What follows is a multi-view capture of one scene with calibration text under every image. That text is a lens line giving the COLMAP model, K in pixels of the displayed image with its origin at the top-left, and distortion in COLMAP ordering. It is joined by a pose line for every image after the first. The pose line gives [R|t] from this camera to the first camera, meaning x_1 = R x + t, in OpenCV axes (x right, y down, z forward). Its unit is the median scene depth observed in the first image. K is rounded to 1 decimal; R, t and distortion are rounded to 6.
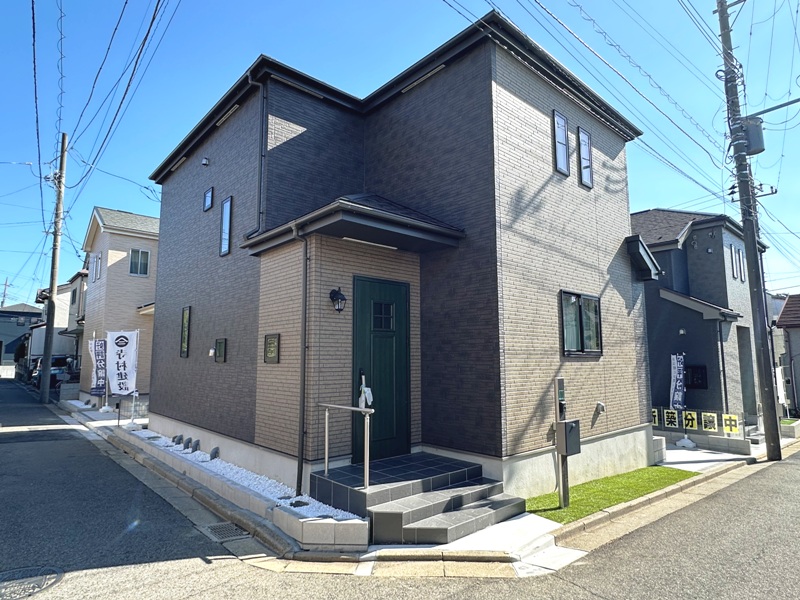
lens RADIAL K [[455.3, 0, 403.6], [0, 455.3, 313.4], [0, 0, 1]] dist [0.021532, -0.000134]
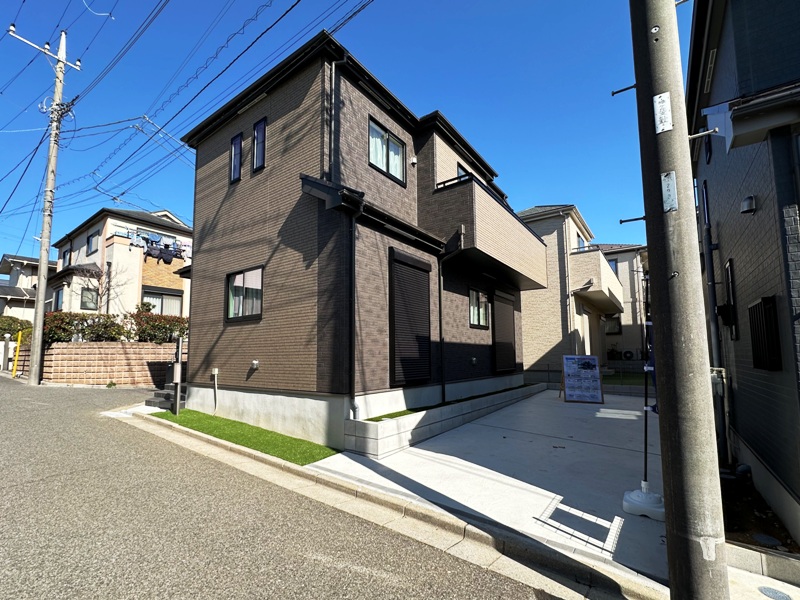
lens RADIAL K [[363.9, 0, 396.6], [0, 363.9, 324.5], [0, 0, 1]] dist [0.000830, 0.000141]
pose [[0.205629, -0.079609, -0.975387, 1.528014], [0.112033, 0.992048, -0.057351, 0.218653], [0.972196, -0.097482, 0.212913, 1.276803]]
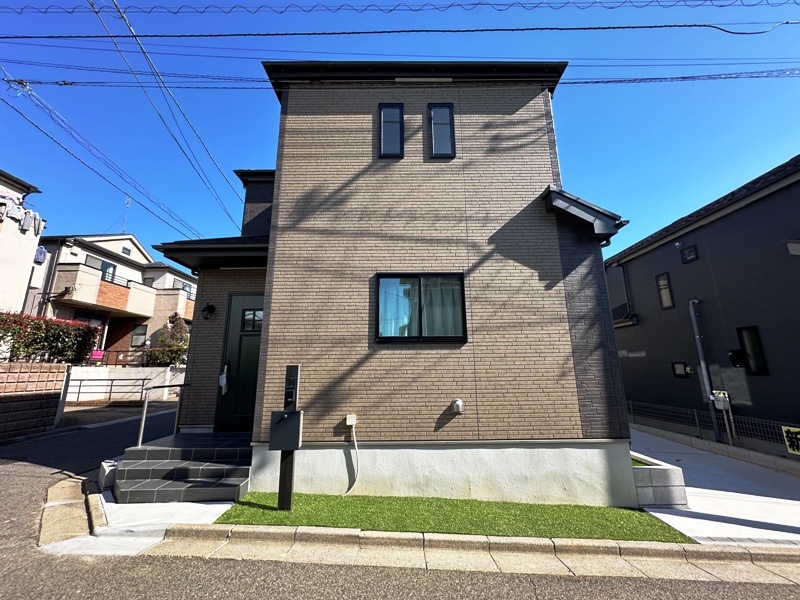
lens RADIAL K [[314.3, 0, 400.0], [0, 314.3, 300.0], [0, 0, 1]] dist [-0.002082, 0.000209]
pose [[0.746248, -0.139528, -0.650881, 0.819534], [0.073488, 0.989077, -0.127771, 0.091512], [0.661599, 0.047517, 0.748351, 0.559312]]
